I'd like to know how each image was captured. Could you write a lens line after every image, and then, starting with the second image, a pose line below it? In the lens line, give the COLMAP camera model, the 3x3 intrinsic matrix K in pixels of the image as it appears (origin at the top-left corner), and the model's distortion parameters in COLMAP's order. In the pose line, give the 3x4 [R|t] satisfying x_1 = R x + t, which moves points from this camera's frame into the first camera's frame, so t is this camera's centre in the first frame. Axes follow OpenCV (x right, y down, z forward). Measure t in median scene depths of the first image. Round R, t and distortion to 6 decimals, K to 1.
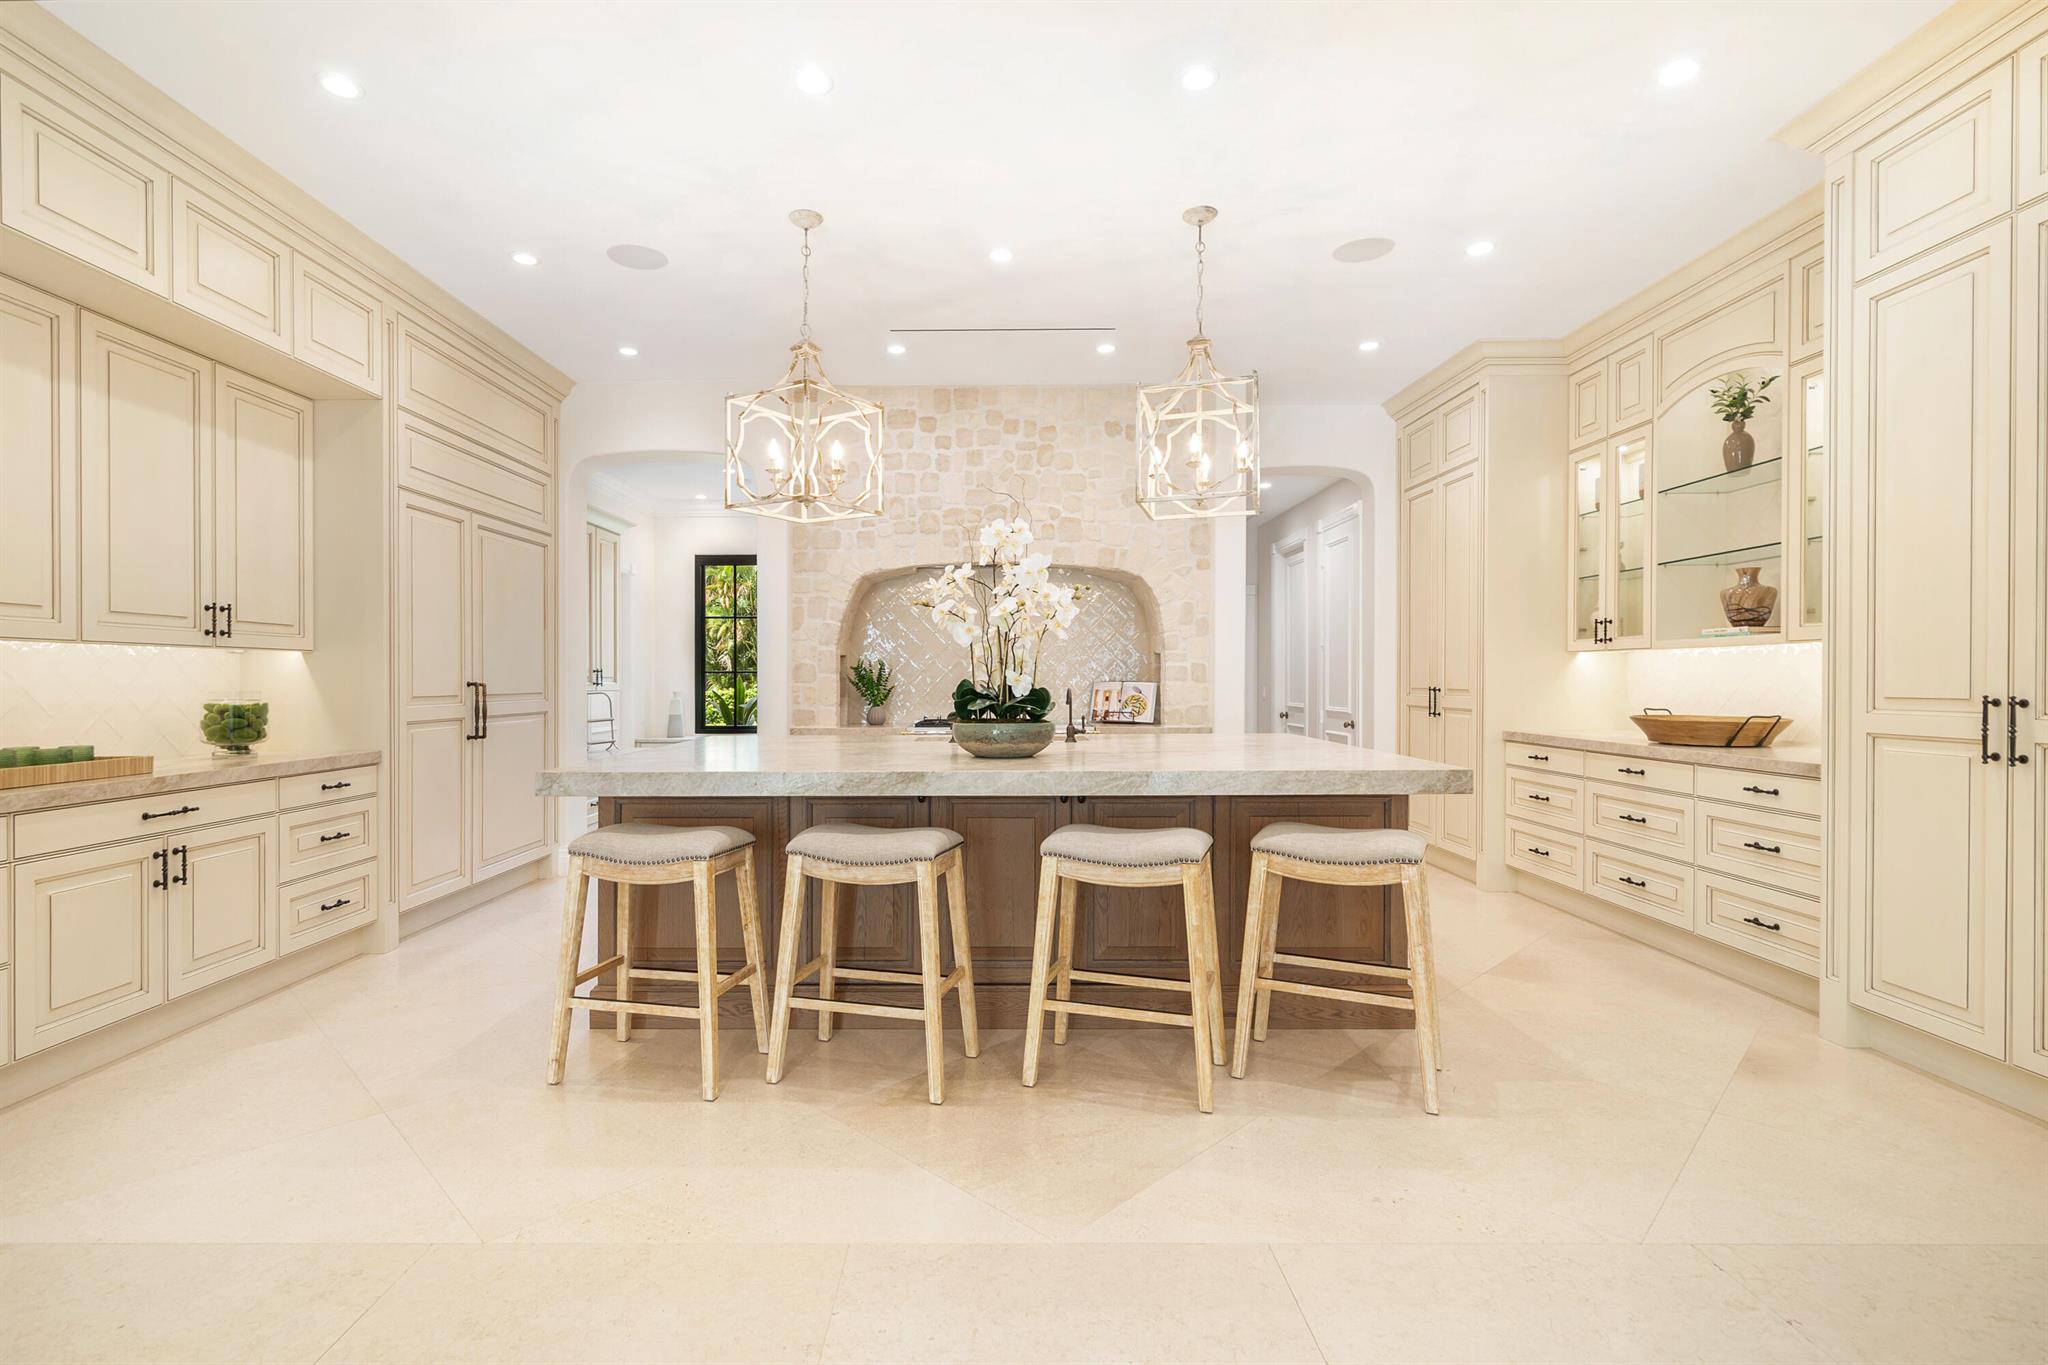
lens RADIAL K [[940.2, 0, 982.8], [0, 940.2, 684.0], [0, 0, 1]] dist [-0.000084, -0.000457]
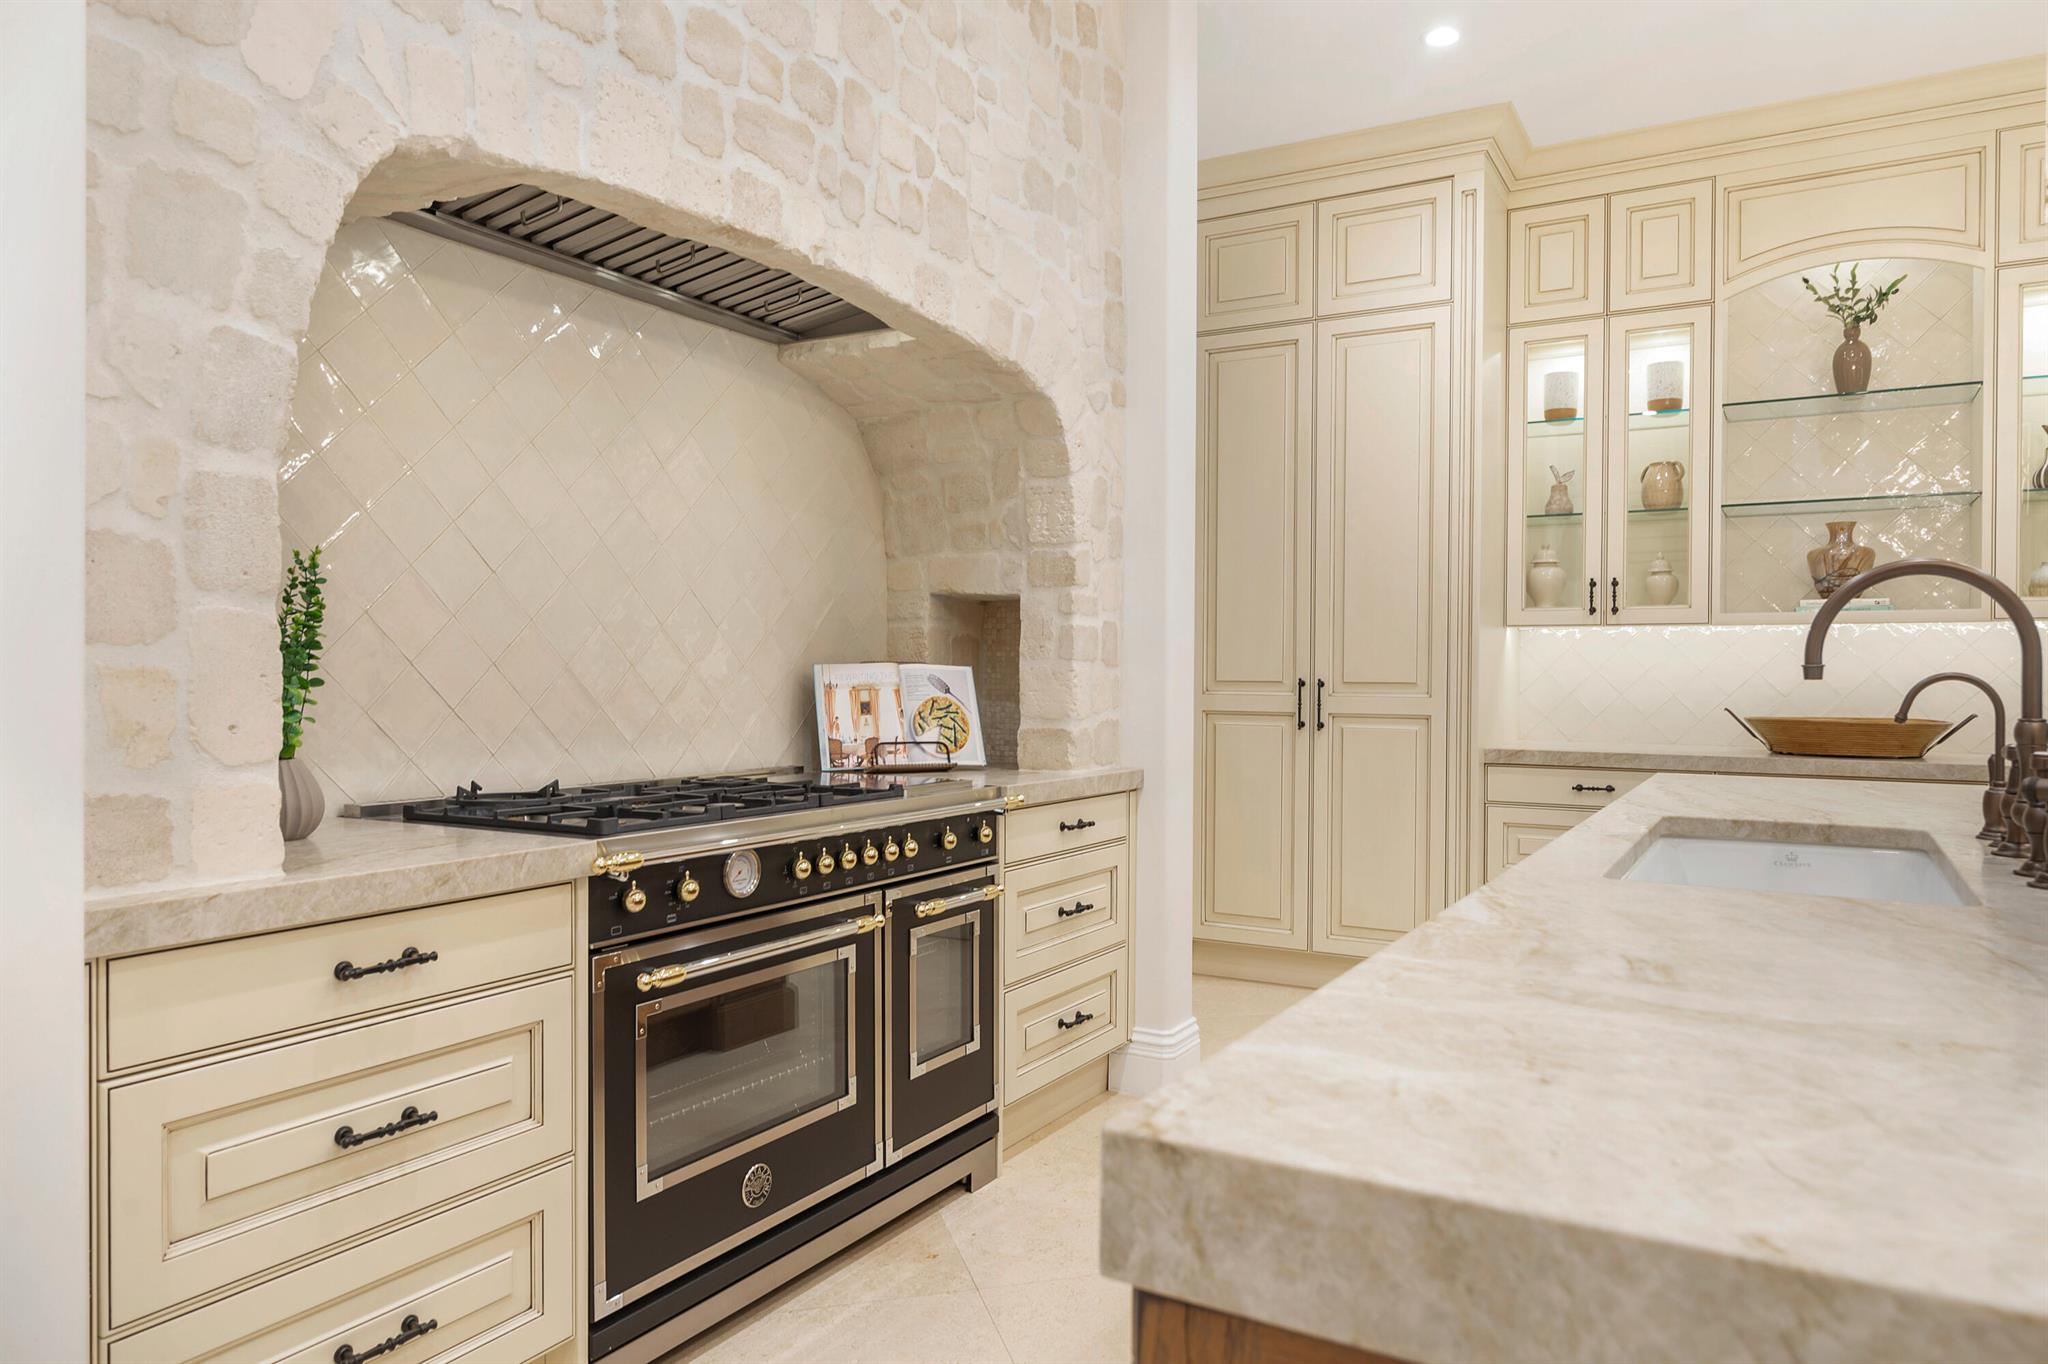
lens RADIAL K [[1330.1, 0, 1025.6], [0, 1330.1, 705.4], [0, 0, 1]] dist [-0.007353, -0.002056]
pose [[0.496695, -0.014092, 0.867811, -0.433288], [-0.000537, 0.999863, 0.016543, 0.008217], [-0.867925, -0.008683, 0.496619, 0.984655]]
